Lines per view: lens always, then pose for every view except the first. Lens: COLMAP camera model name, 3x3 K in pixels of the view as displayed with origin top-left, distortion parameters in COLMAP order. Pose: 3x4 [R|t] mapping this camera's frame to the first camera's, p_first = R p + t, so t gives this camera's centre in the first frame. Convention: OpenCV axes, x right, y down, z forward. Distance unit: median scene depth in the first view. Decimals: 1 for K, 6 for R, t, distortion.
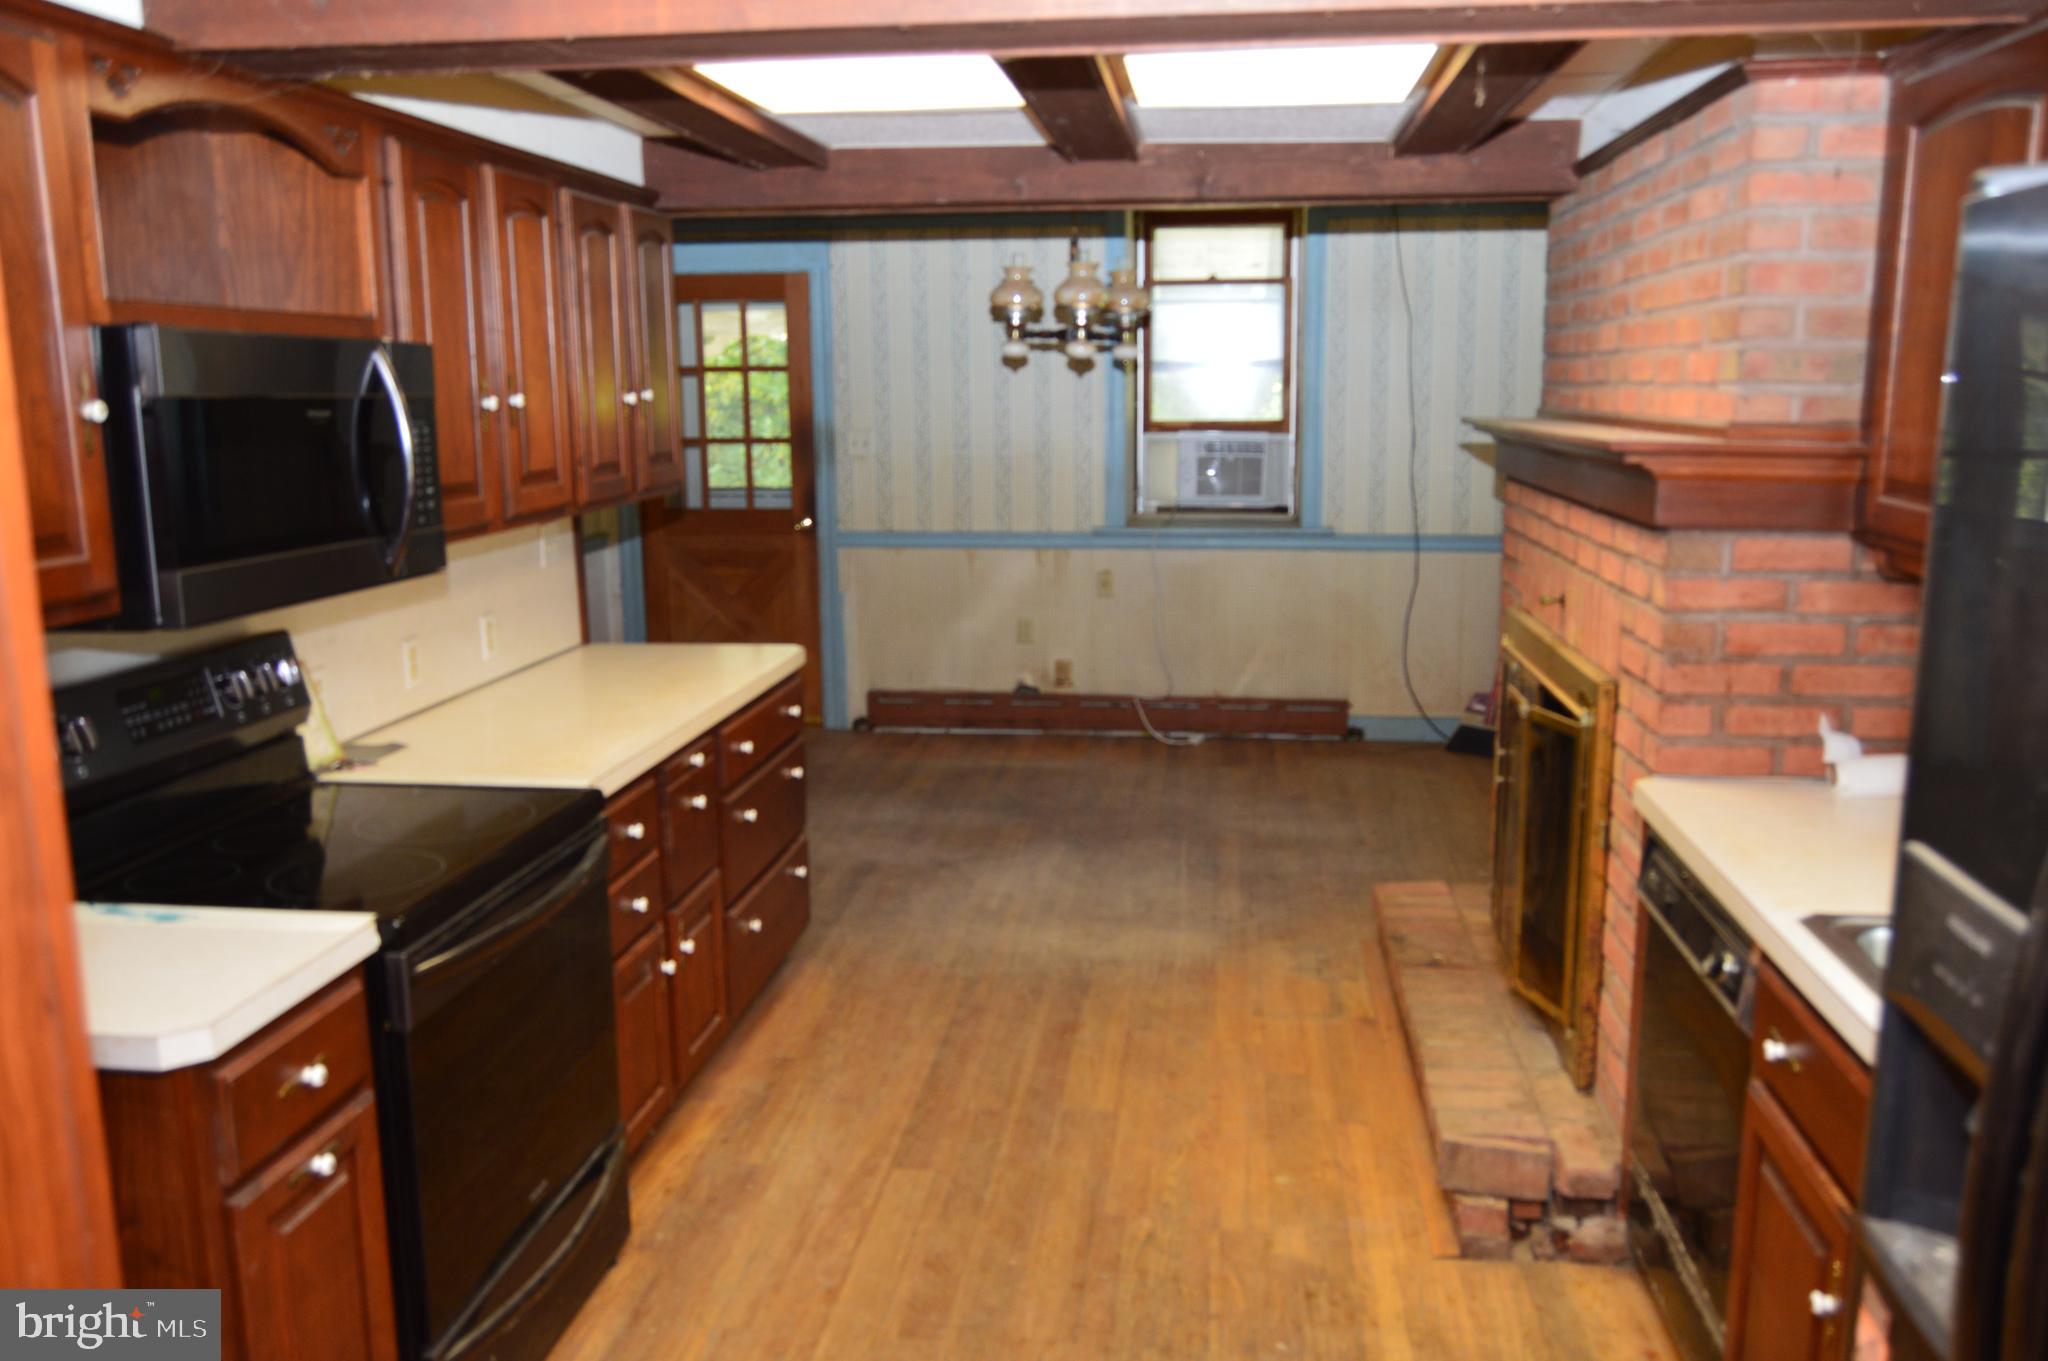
lens RADIAL K [[1604.7, 0, 1034.0], [0, 1604.7, 682.8], [0, 0, 1]] dist [-0.020175, 0.013748]
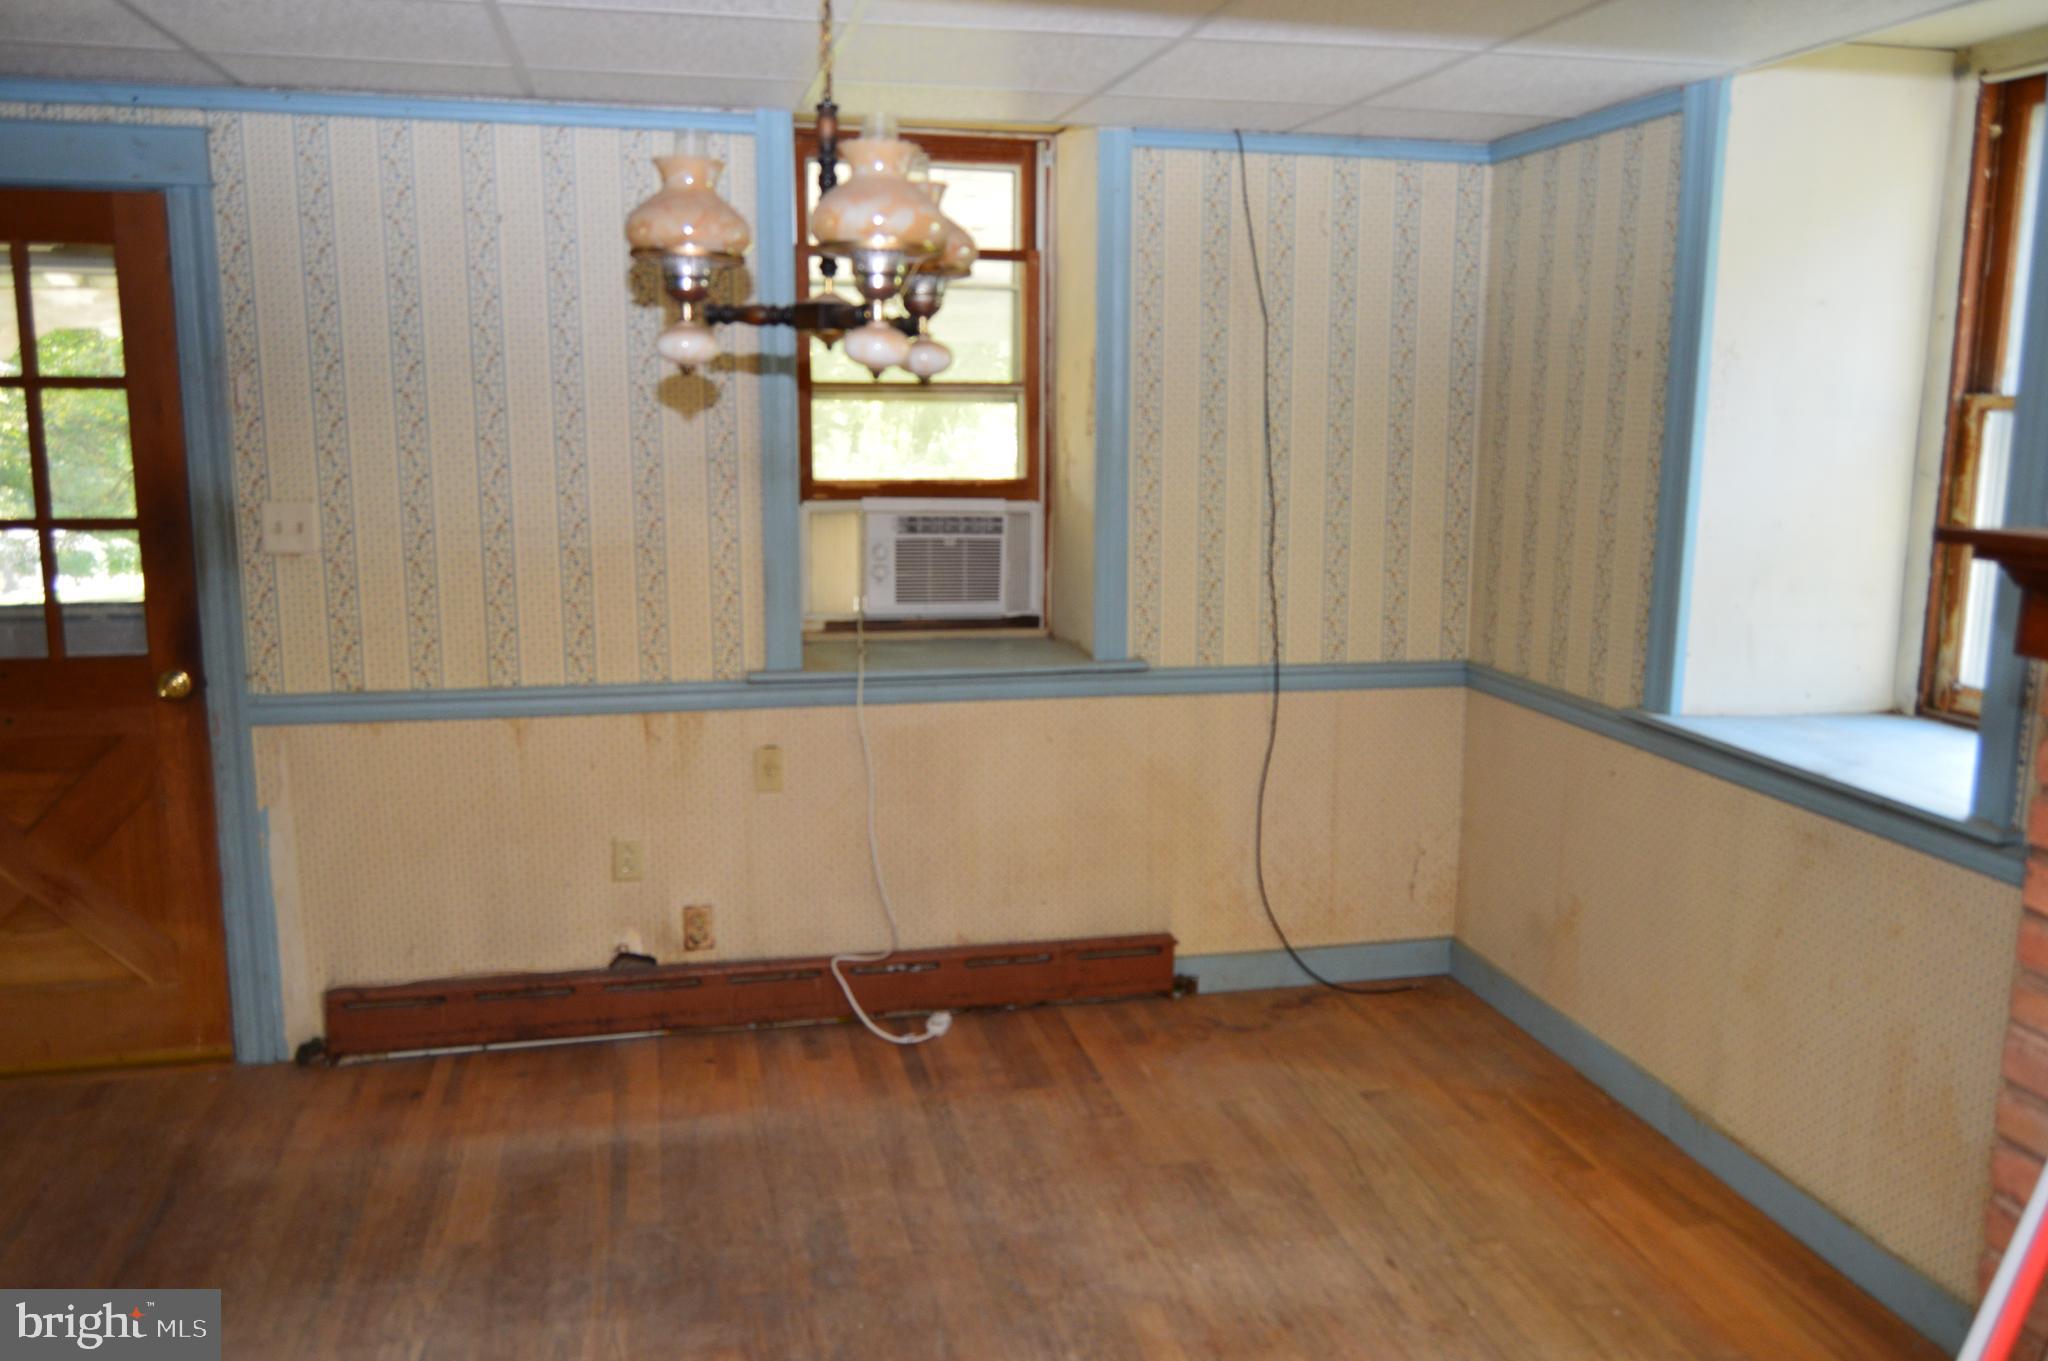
lens RADIAL K [[1604.7, 0, 1034.0], [0, 1604.7, 682.8], [0, 0, 1]] dist [-0.020175, 0.013748]
pose [[0.940013, -0.043899, 0.338302, -0.084150], [0.049426, 0.998748, -0.007738, -0.118926], [-0.337539, 0.023995, 0.941006, 0.616222]]
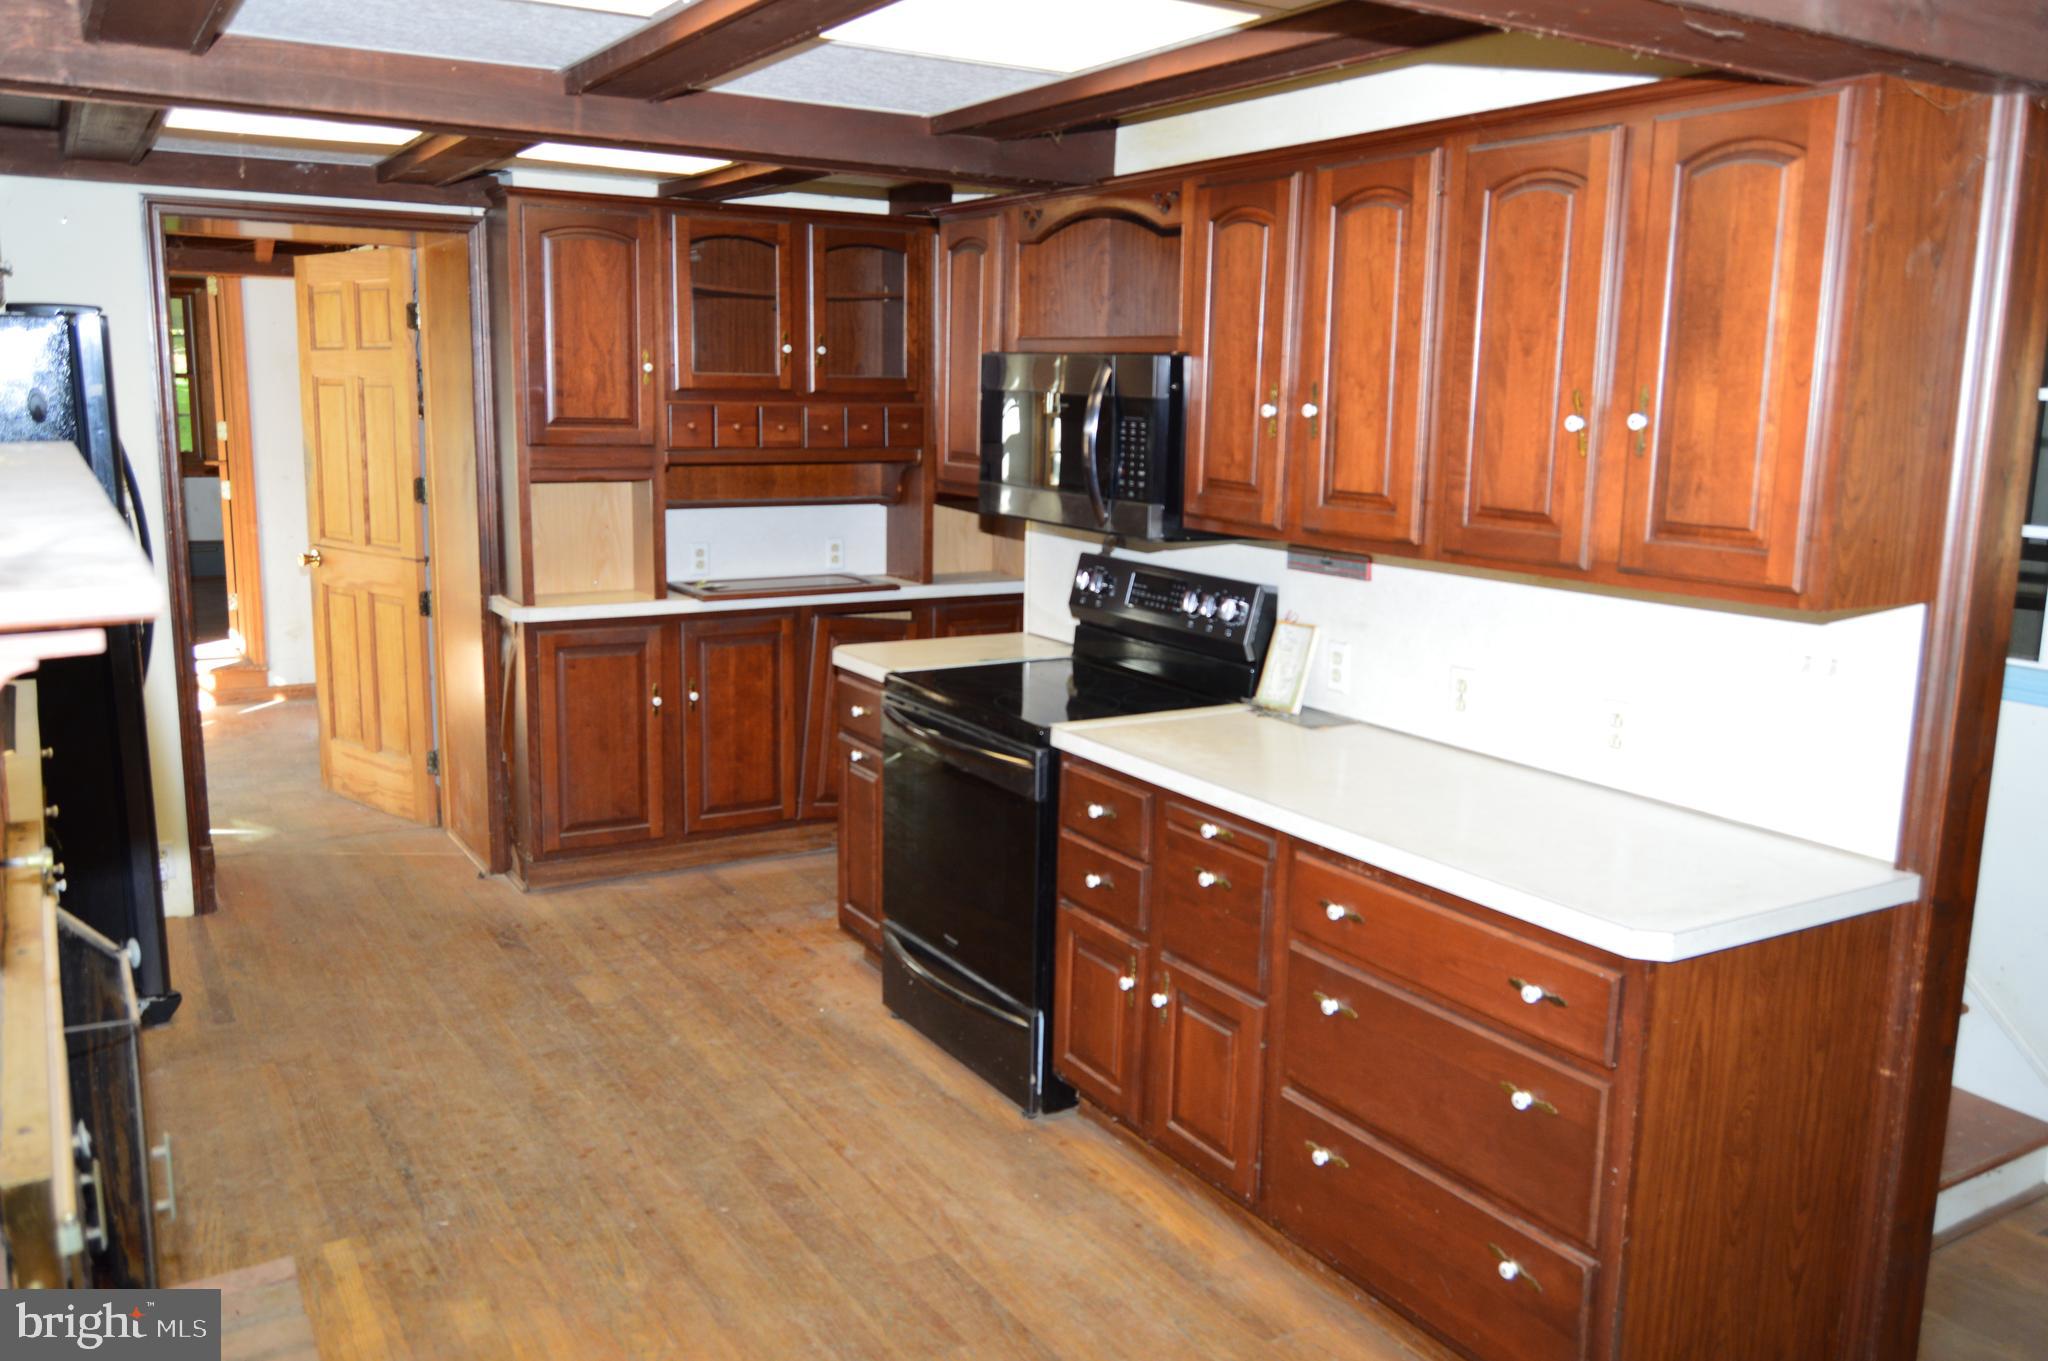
lens RADIAL K [[1630.5, 0, 1028.8], [0, 1630.5, 676.0], [0, 0, 1]] dist [-0.008647, 0.006238]
pose [[-0.783573, 0.099961, -0.613206, 0.268978], [-0.130598, 0.938422, 0.319857, -0.202064], [0.607419, 0.330715, -0.722267, 1.054795]]
